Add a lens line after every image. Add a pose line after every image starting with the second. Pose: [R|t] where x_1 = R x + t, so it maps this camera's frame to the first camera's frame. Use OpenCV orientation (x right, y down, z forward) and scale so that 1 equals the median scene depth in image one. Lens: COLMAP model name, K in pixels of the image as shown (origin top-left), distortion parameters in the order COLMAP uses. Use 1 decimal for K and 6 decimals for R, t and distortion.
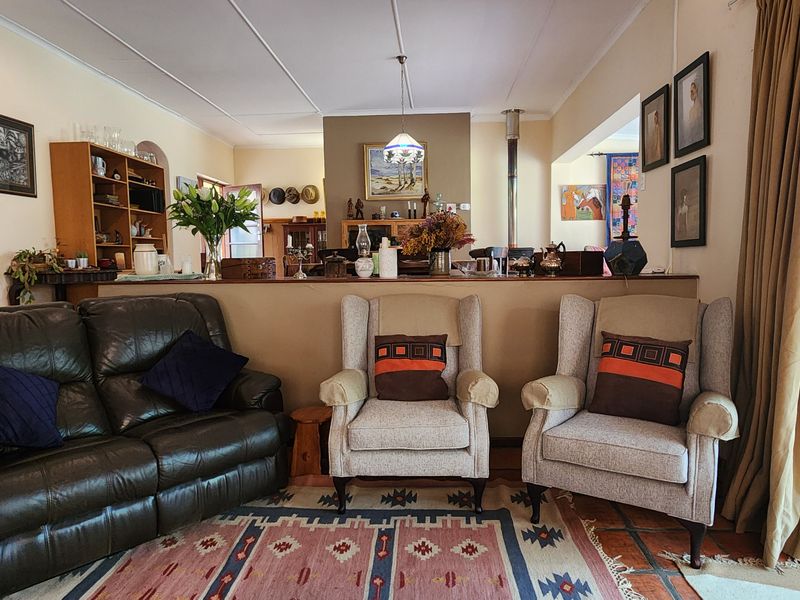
lens RADIAL K [[528.0, 0, 403.8], [0, 528.0, 302.9], [0, 0, 1]] dist [0.008311, -0.005380]
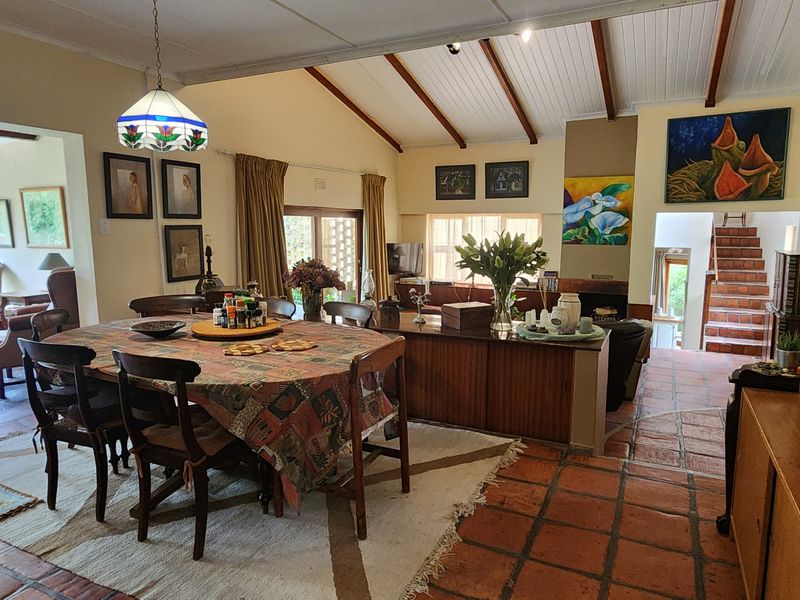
lens RADIAL K [[528.0, 0, 400.2], [0, 528.0, 305.1], [0, 0, 1]] dist [0.008311, -0.005380]
pose [[-0.919812, -0.030540, 0.391170, -0.615450], [0.058244, 0.975293, 0.213100, -0.322473], [-0.388013, 0.218795, -0.895307, 2.119092]]
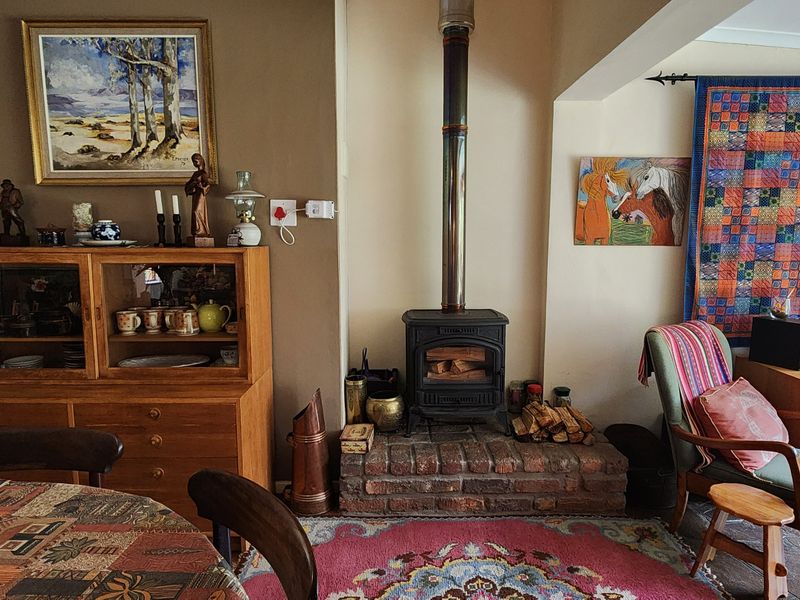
lens RADIAL K [[528.0, 0, 396.7], [0, 528.0, 292.4], [0, 0, 1]] dist [0.008311, -0.005380]
pose [[0.997975, 0.010565, 0.062722, 0.142282], [-0.013037, 0.999148, 0.039149, -0.137071], [-0.062255, -0.039887, 0.997263, 0.621062]]
